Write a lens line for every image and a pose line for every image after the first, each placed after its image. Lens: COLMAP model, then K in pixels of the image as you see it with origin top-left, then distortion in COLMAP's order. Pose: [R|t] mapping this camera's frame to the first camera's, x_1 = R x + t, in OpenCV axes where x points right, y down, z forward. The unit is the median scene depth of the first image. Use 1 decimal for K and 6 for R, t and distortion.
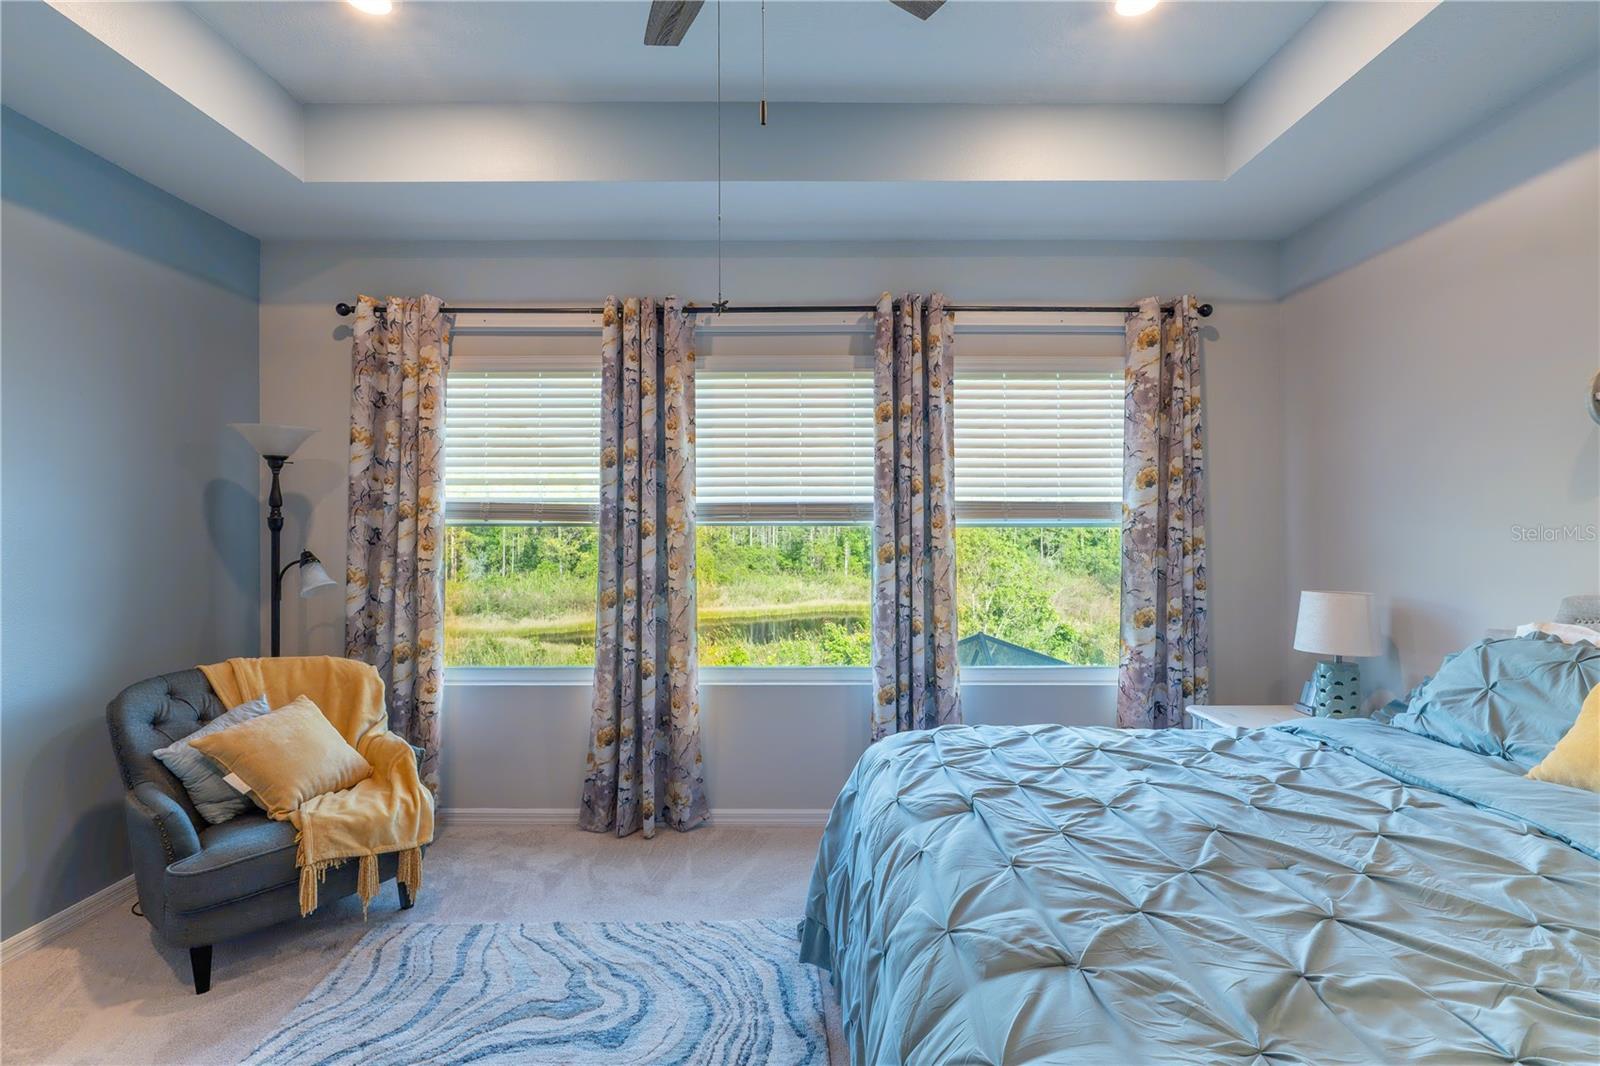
lens RADIAL K [[738.3, 0, 813.0], [0, 738.3, 536.7], [0, 0, 1]] dist [-0.006511, 0.001308]
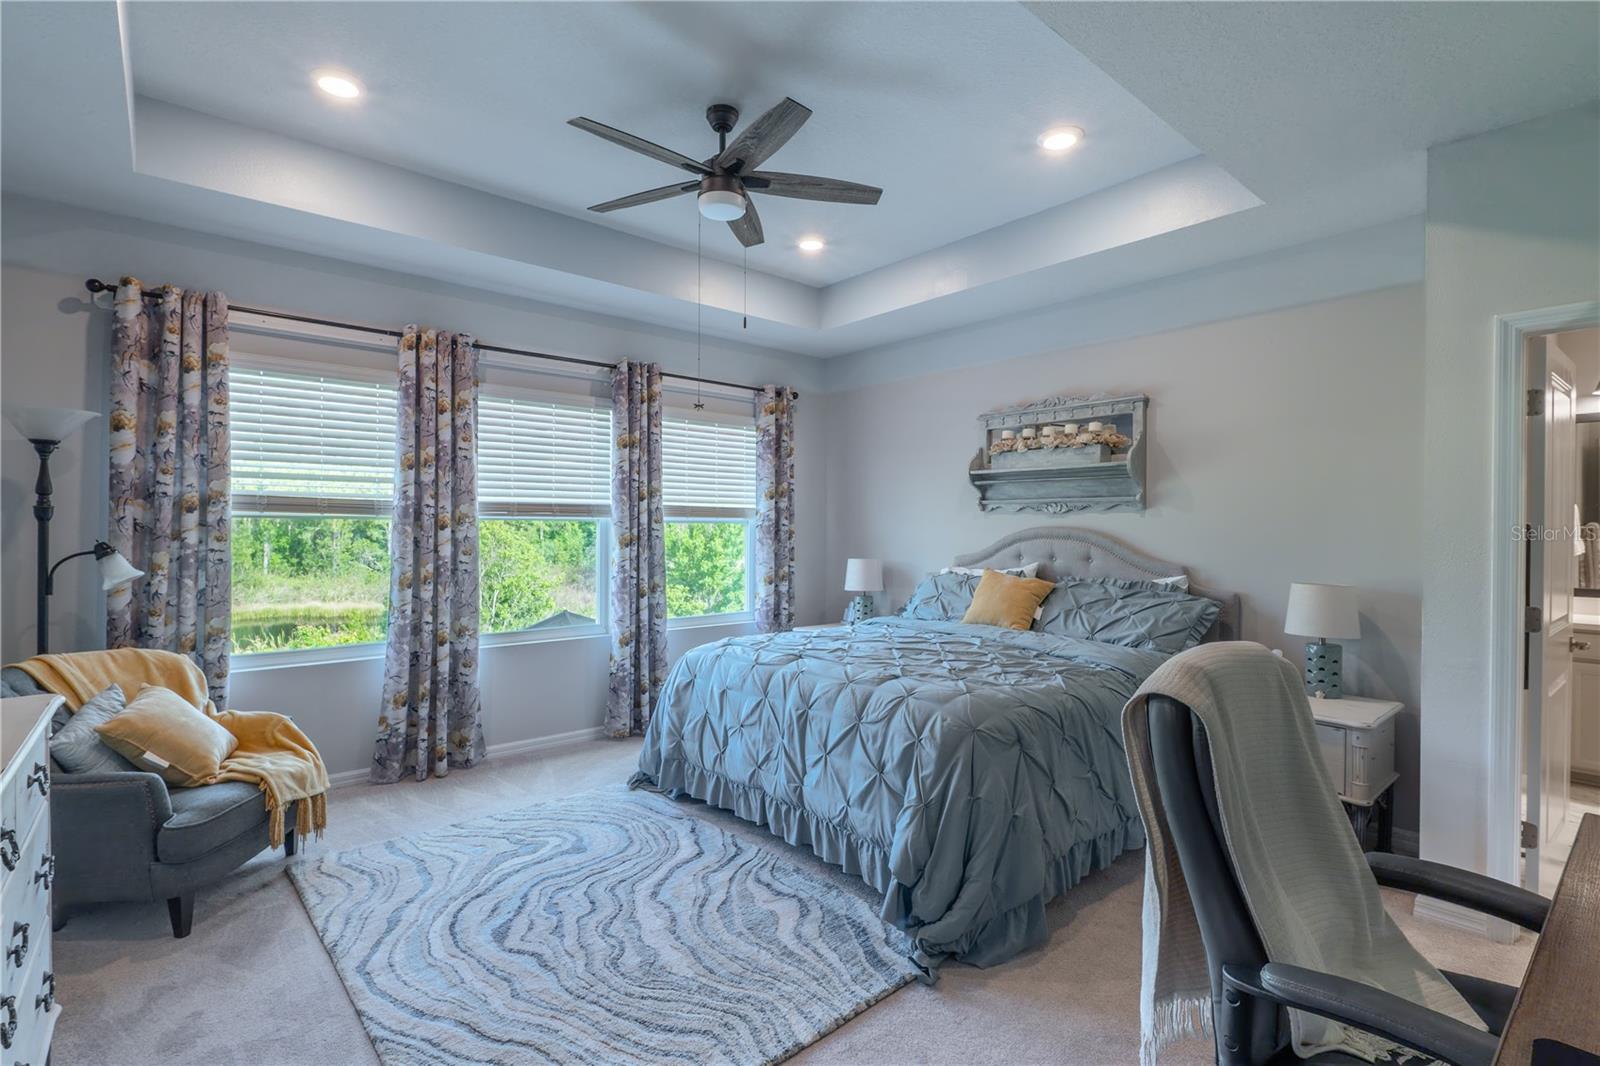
lens RADIAL K [[738.3, 0, 786.9], [0, 738.3, 532.3], [0, 0, 1]] dist [-0.006511, 0.001308]
pose [[0.771132, 0.000074, 0.636676, -0.562539], [-0.002111, 0.999995, 0.002441, 0.002058], [-0.636672, -0.003226, 0.771128, -0.295860]]
